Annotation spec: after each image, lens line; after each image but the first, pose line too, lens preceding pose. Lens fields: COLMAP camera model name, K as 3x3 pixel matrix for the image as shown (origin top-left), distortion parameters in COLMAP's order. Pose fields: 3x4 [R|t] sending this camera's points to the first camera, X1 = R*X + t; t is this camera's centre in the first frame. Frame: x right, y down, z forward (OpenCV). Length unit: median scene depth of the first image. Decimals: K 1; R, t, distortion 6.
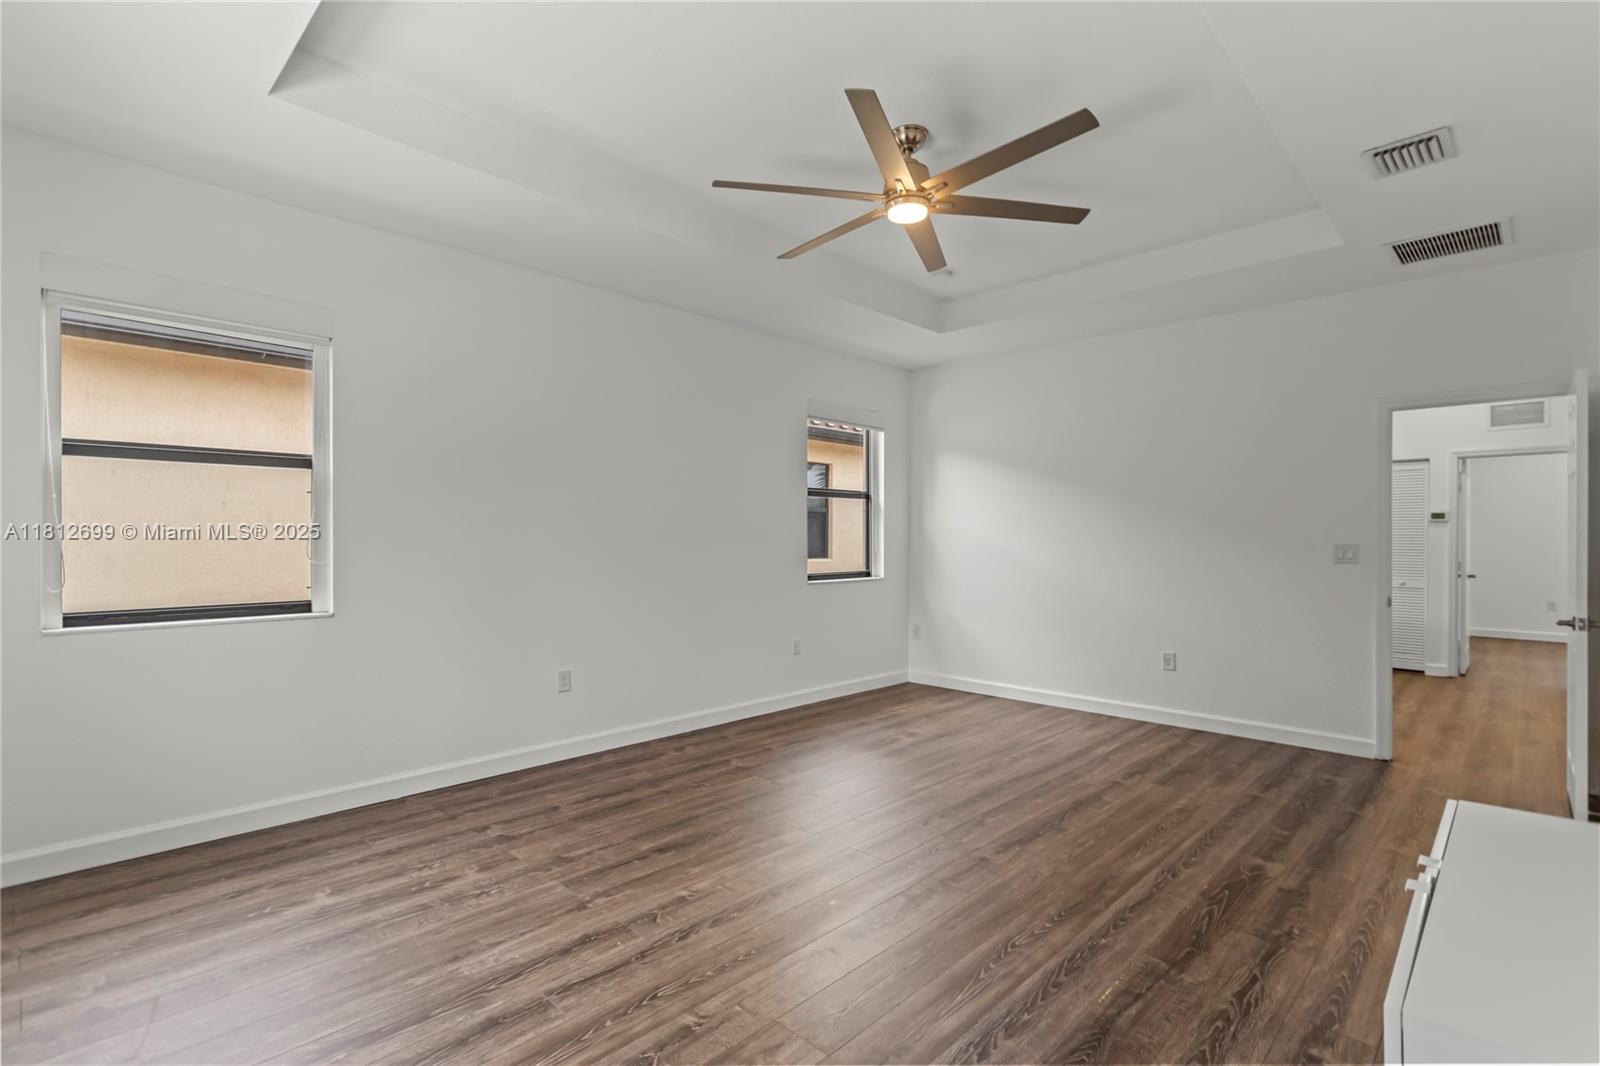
lens RADIAL K [[764.4, 0, 804.8], [0, 764.4, 539.5], [0, 0, 1]] dist [-0.002039, 0.000241]
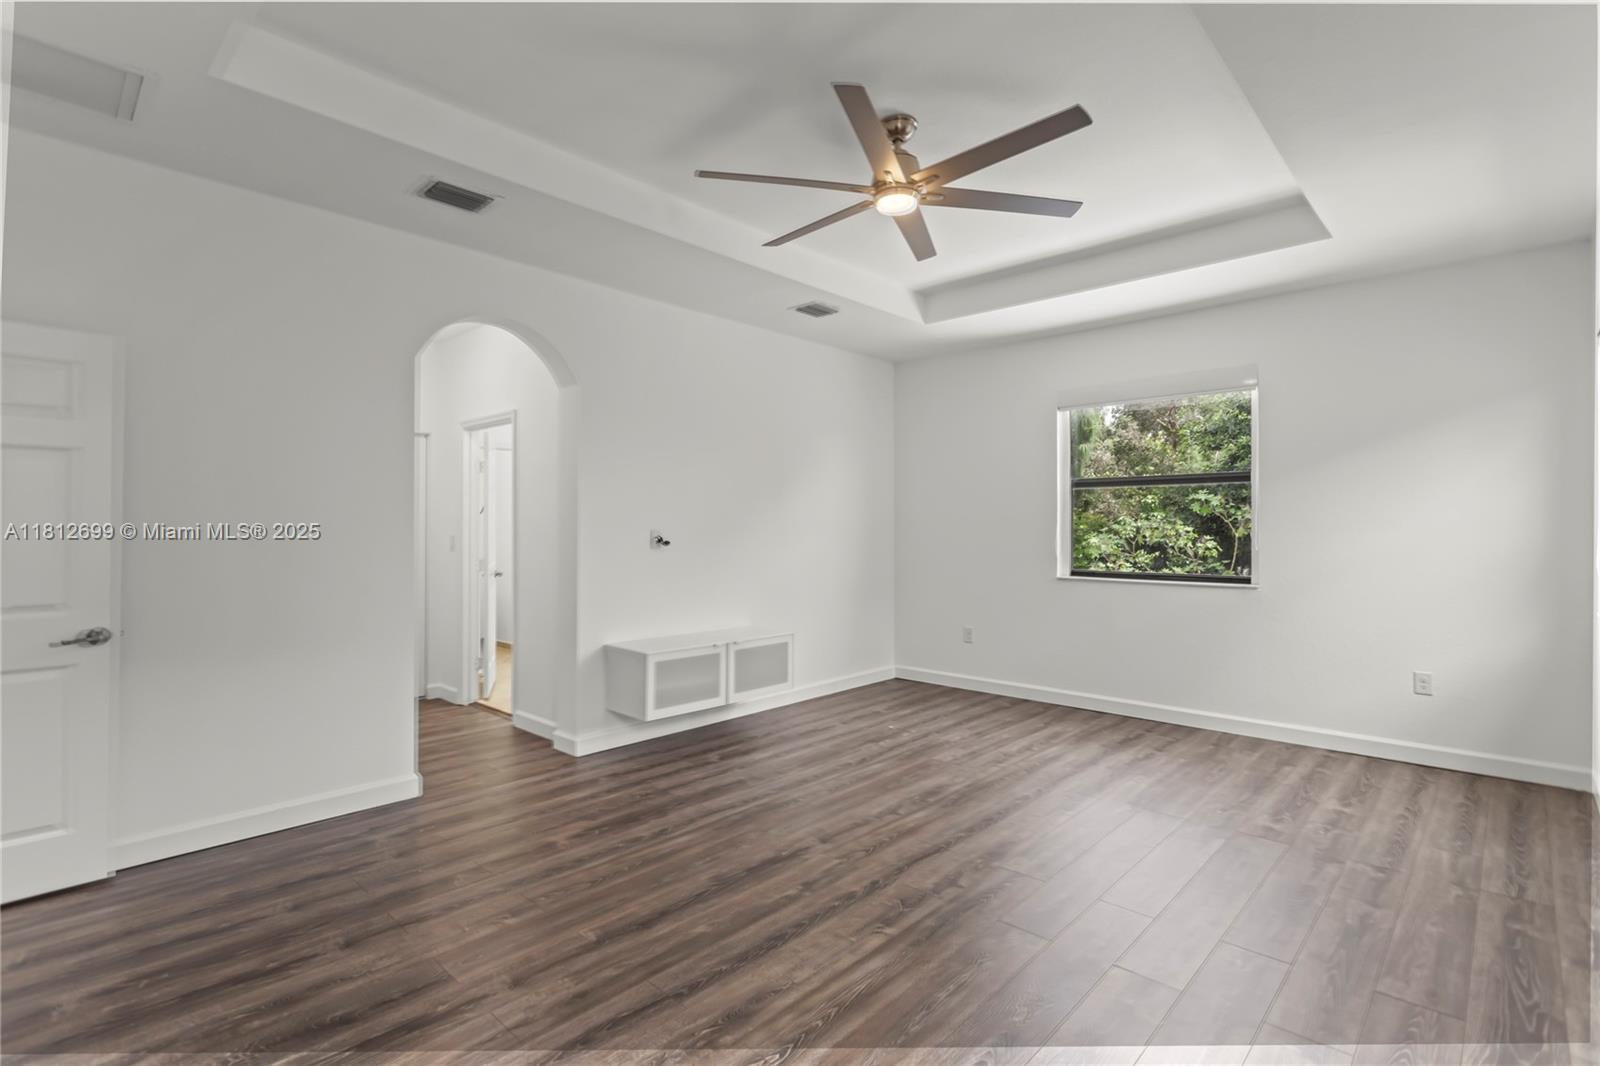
lens RADIAL K [[764.4, 0, 798.5], [0, 764.4, 525.4], [0, 0, 1]] dist [-0.002039, 0.000241]
pose [[-0.999980, -0.001981, -0.006063, 0.234905], [-0.001965, 0.999994, -0.002683, -0.011446], [0.006068, -0.002671, -0.999978, 1.742635]]
